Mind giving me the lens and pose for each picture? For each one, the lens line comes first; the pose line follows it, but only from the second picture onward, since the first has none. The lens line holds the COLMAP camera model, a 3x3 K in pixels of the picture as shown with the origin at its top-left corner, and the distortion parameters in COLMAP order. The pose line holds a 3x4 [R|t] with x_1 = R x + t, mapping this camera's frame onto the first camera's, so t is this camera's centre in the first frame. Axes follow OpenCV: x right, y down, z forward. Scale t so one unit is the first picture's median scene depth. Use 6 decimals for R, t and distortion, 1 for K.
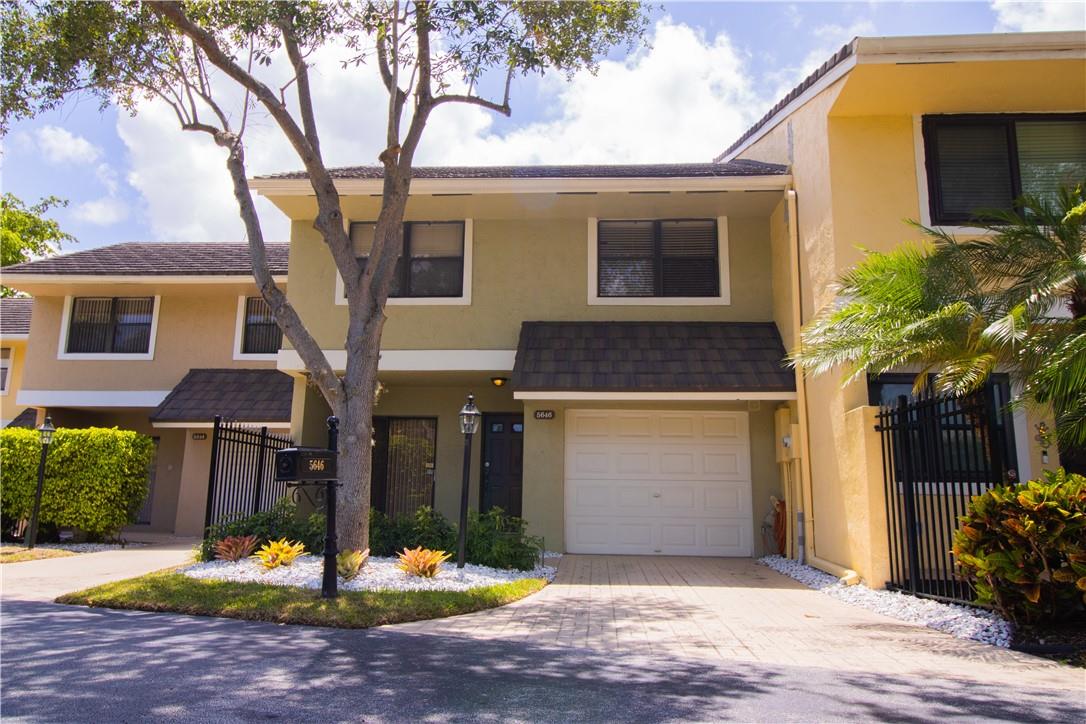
lens RADIAL K [[799.7, 0, 527.0], [0, 799.7, 344.6], [0, 0, 1]] dist [0.008929, -0.009652]
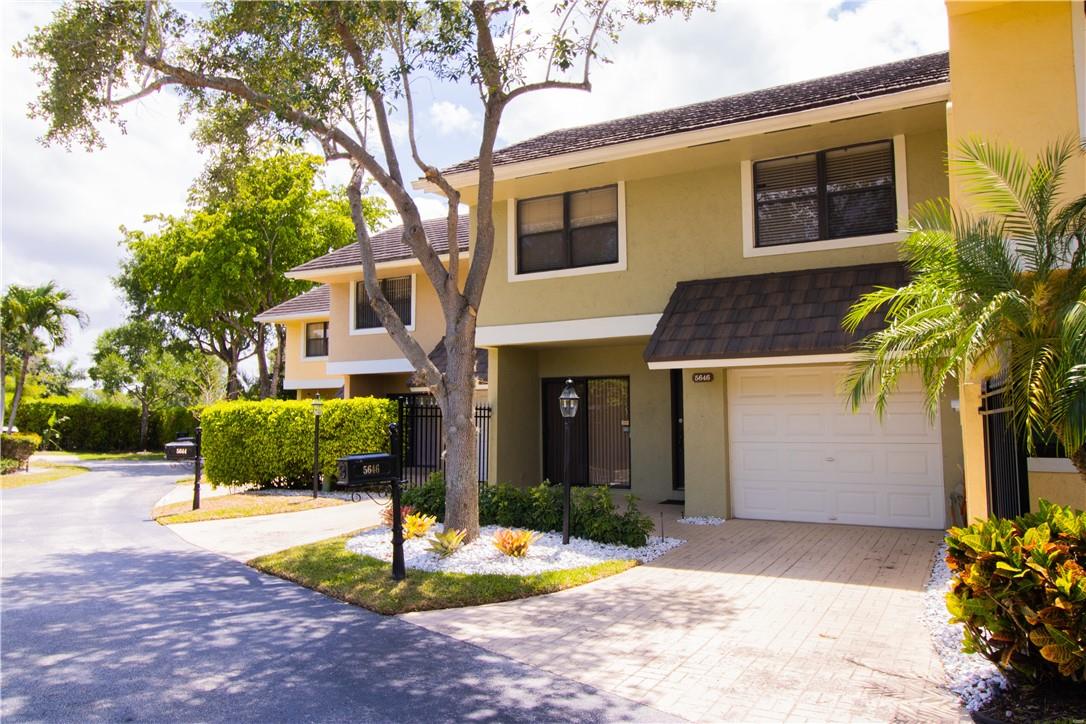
lens RADIAL K [[801.1, 0, 519.7], [0, 801.1, 343.4], [0, 0, 1]] dist [0.002144, 0.001092]
pose [[0.897651, -0.064556, -0.435952, 0.247626], [0.110238, 0.990657, 0.080290, -0.055408], [0.426696, -0.120131, 0.896381, 0.038203]]
